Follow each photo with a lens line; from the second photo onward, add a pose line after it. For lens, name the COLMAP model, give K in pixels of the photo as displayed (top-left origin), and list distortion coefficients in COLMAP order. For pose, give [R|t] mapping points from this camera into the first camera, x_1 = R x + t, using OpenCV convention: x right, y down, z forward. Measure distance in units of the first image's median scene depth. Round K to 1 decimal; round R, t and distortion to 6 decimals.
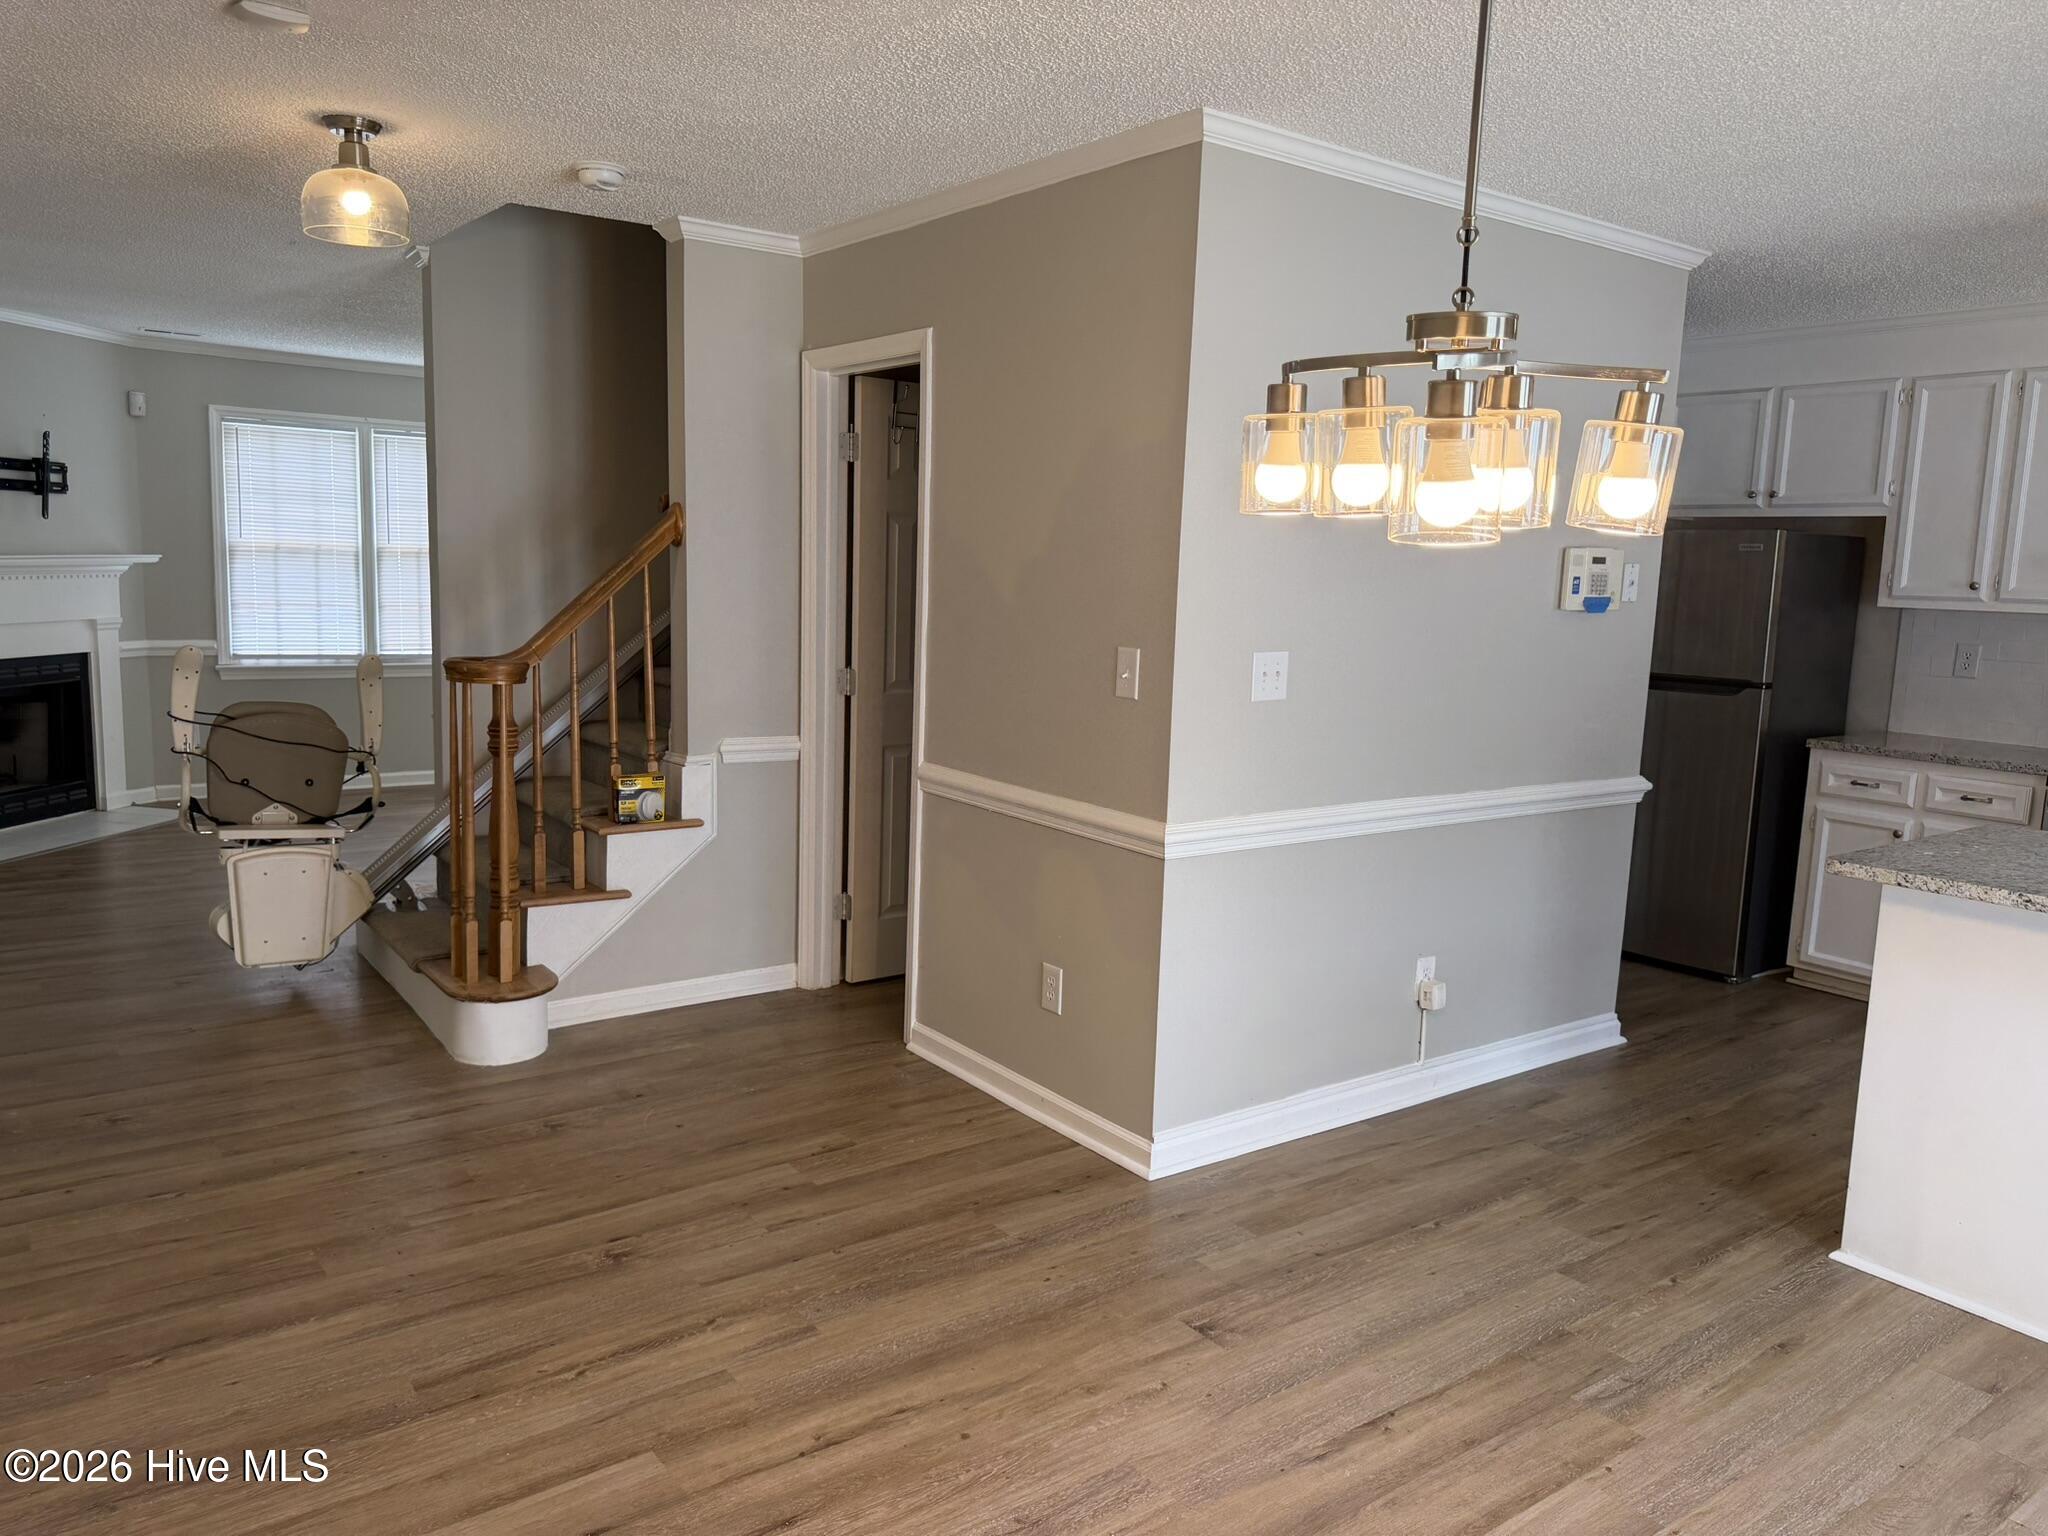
lens RADIAL K [[1452.2, 0, 1005.2], [0, 1452.2, 756.7], [0, 0, 1]] dist [-0.002768, -0.011318]
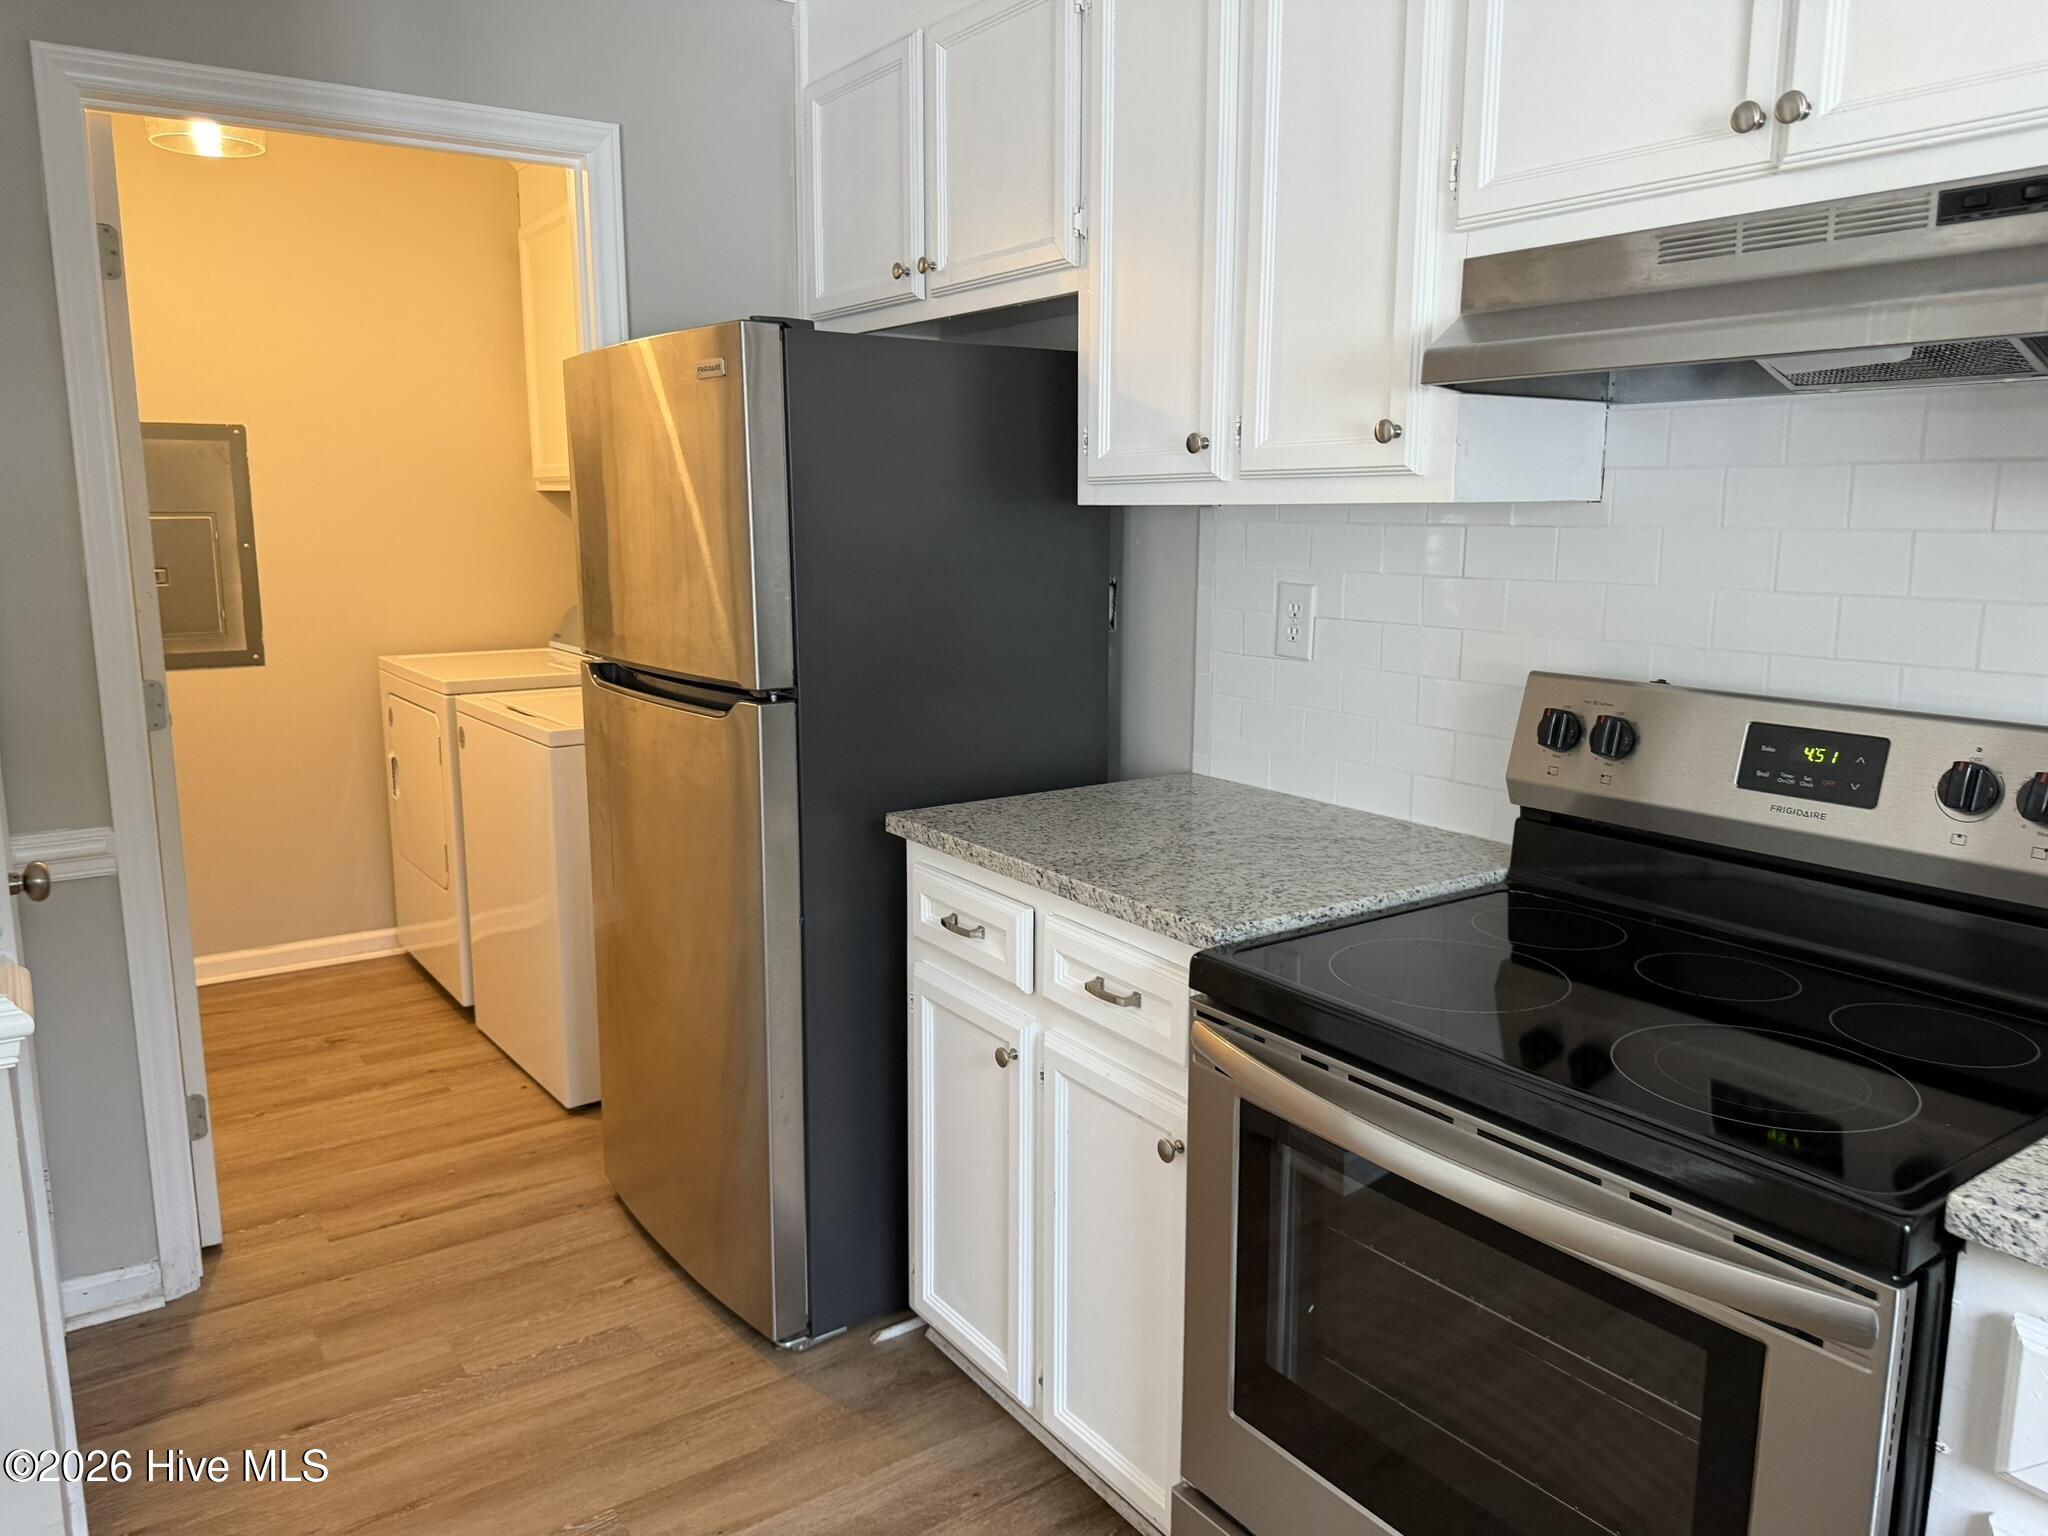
lens RADIAL K [[1450.1, 0, 1024.0], [0, 1450.1, 761.6], [0, 0, 1]] dist [0.055674, -0.085853]
pose [[0.999684, -0.023750, -0.008273, 0.986689], [0.024053, 0.998960, 0.038746, -0.072655], [0.007344, -0.038933, 0.999215, 0.936912]]
